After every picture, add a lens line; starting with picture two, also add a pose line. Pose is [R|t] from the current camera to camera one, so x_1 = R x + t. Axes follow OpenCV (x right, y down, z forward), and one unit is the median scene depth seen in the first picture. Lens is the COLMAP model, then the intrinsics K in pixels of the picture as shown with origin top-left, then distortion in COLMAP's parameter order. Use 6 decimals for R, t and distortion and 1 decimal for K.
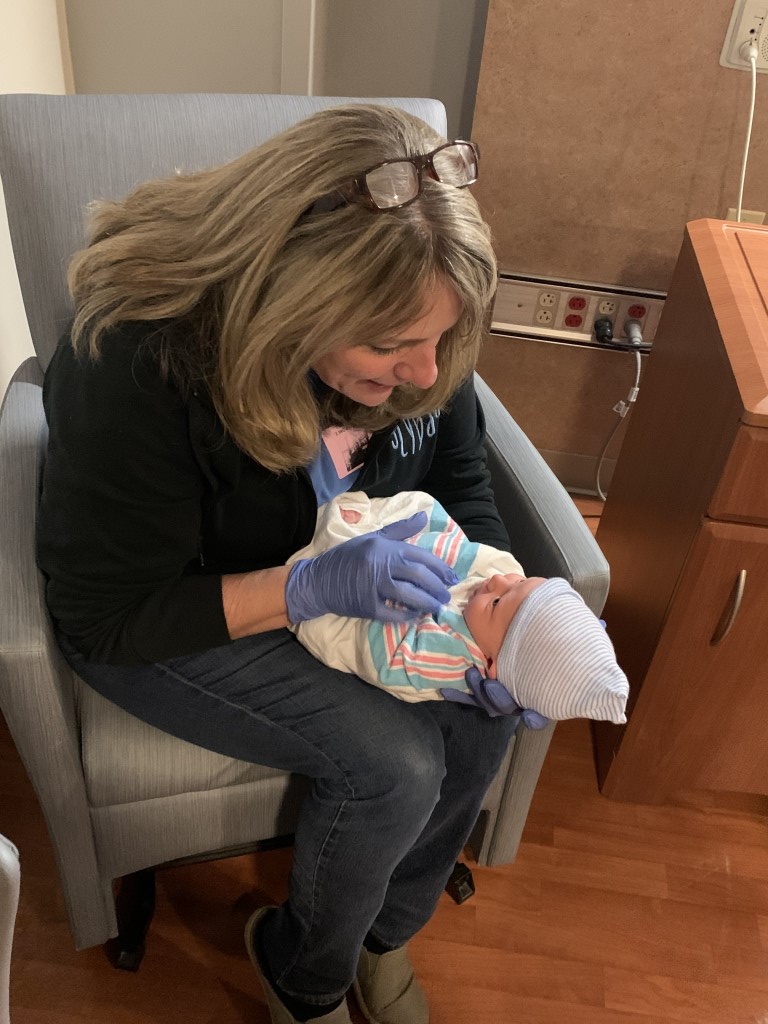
lens RADIAL K [[1020.2, 0, 382.5], [0, 1020.2, 508.8], [0, 0, 1]] dist [0.009469, 0.000000]
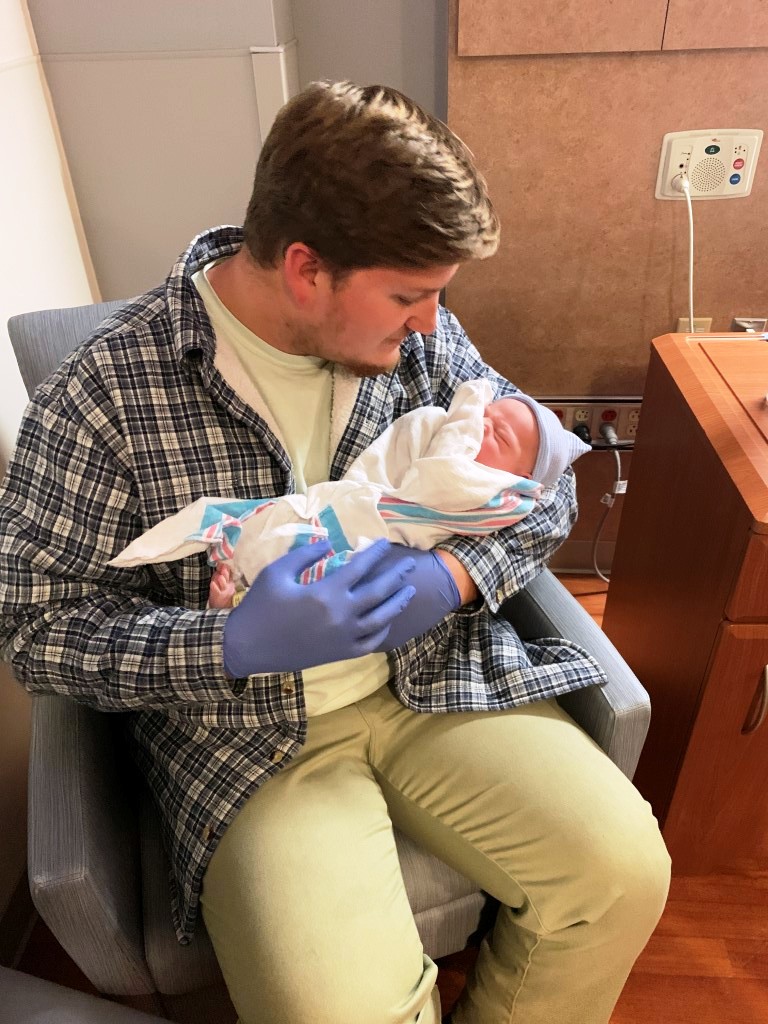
lens RADIAL K [[781.9, 0, 383.7], [0, 781.9, 502.8], [0, 0, 1]] dist [0.018760, 0.001839]
pose [[0.991460, -0.129028, -0.018965, 0.003372], [0.127225, 0.988894, -0.076825, -0.069061], [0.028667, 0.073756, 0.996864, 0.142184]]
